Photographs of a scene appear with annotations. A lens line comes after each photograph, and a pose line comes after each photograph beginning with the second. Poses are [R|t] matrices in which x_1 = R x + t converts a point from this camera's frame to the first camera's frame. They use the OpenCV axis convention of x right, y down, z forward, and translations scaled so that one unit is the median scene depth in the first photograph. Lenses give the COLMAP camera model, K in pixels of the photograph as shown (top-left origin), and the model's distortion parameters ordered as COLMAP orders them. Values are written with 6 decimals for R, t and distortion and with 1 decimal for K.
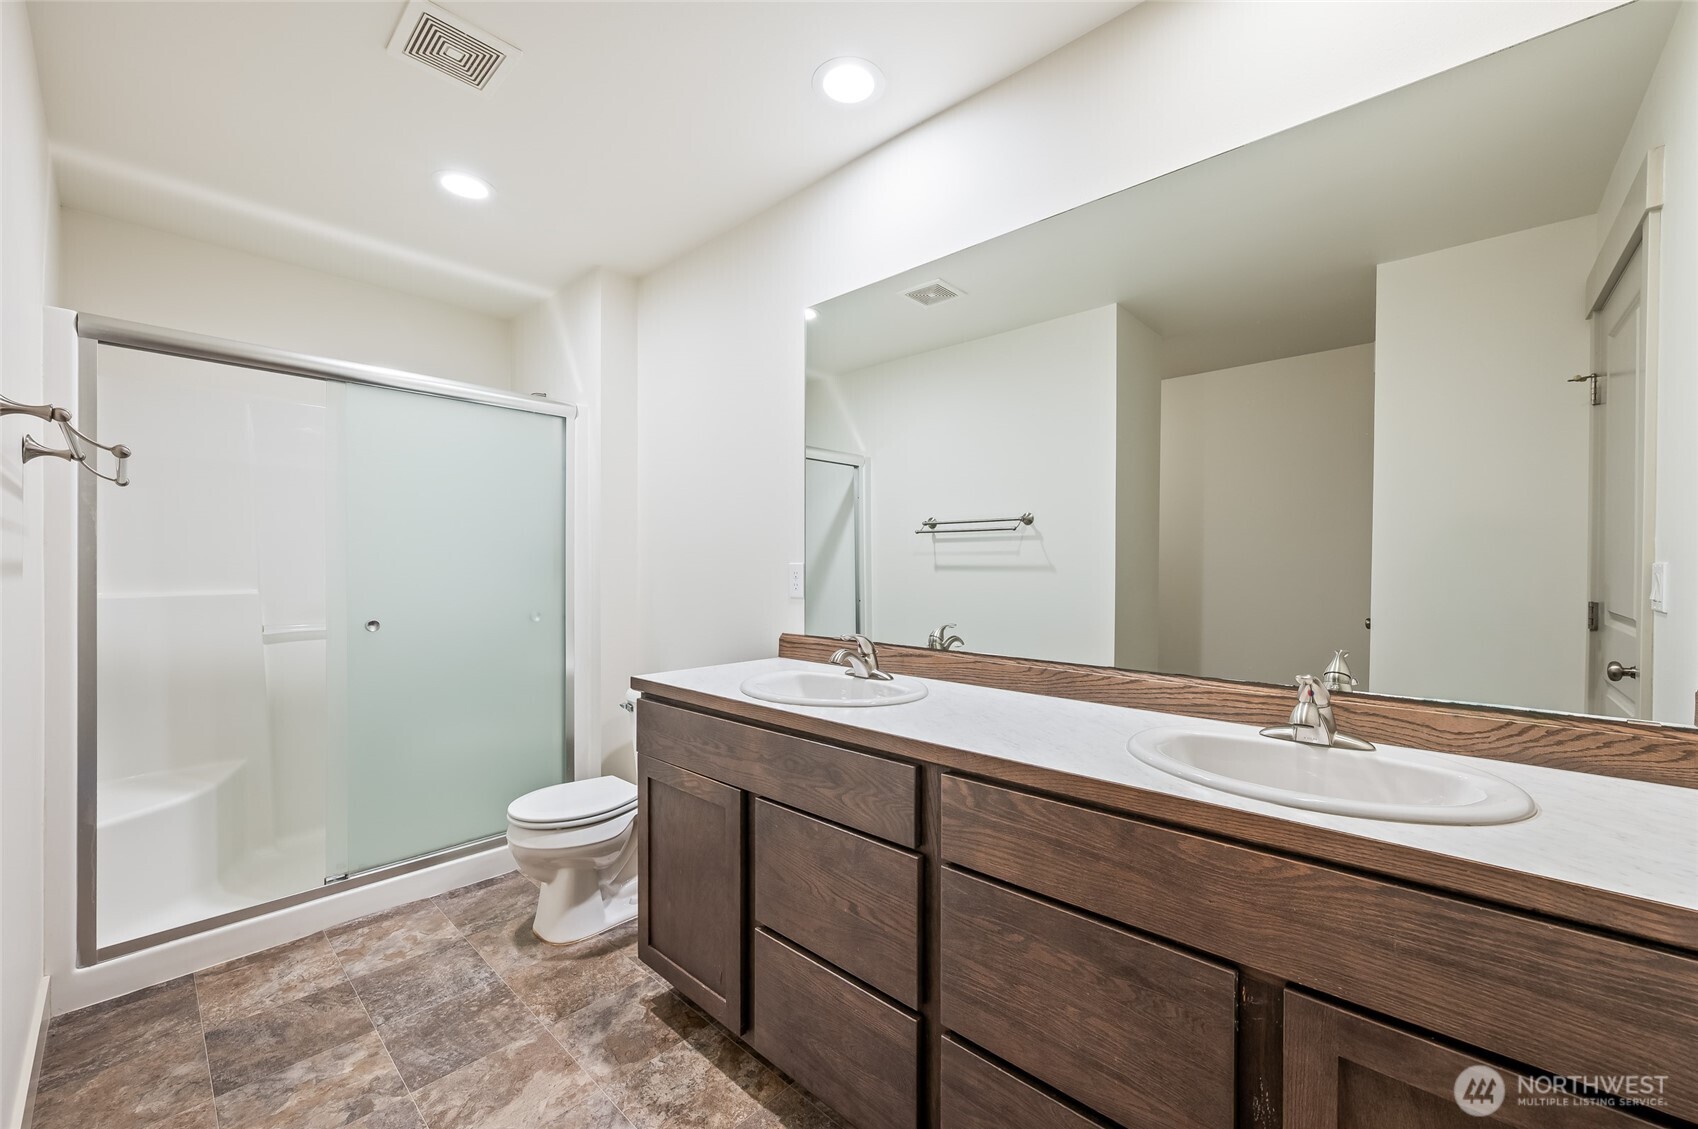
lens RADIAL K [[677.5, 0, 831.3], [0, 677.5, 562.9], [0, 0, 1]] dist [-0.000527, 0.000936]
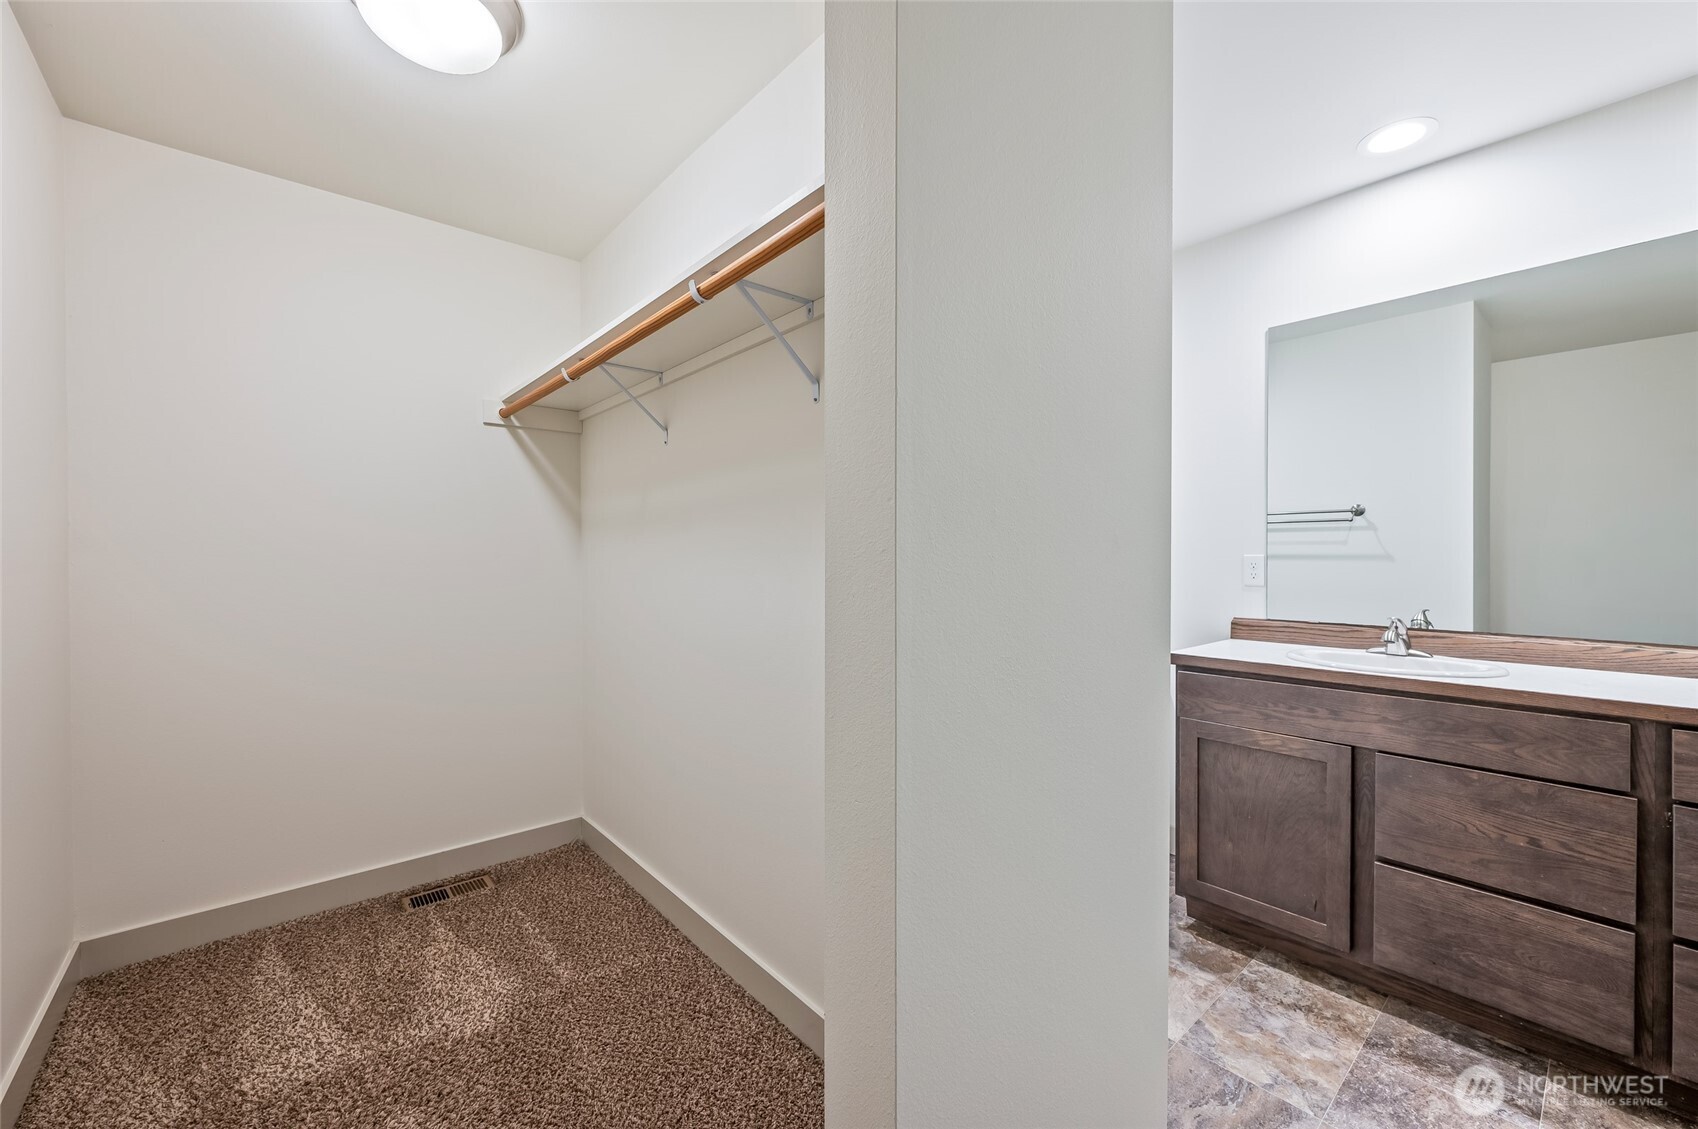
lens RADIAL K [[677.5, 0, 844.3], [0, 677.5, 558.1], [0, 0, 1]] dist [-0.000527, 0.000936]
pose [[0.993902, -0.004922, -0.110162, -0.381441], [0.005843, 0.999951, 0.008037, -0.004544], [0.110117, -0.008631, 0.993881, -0.119272]]
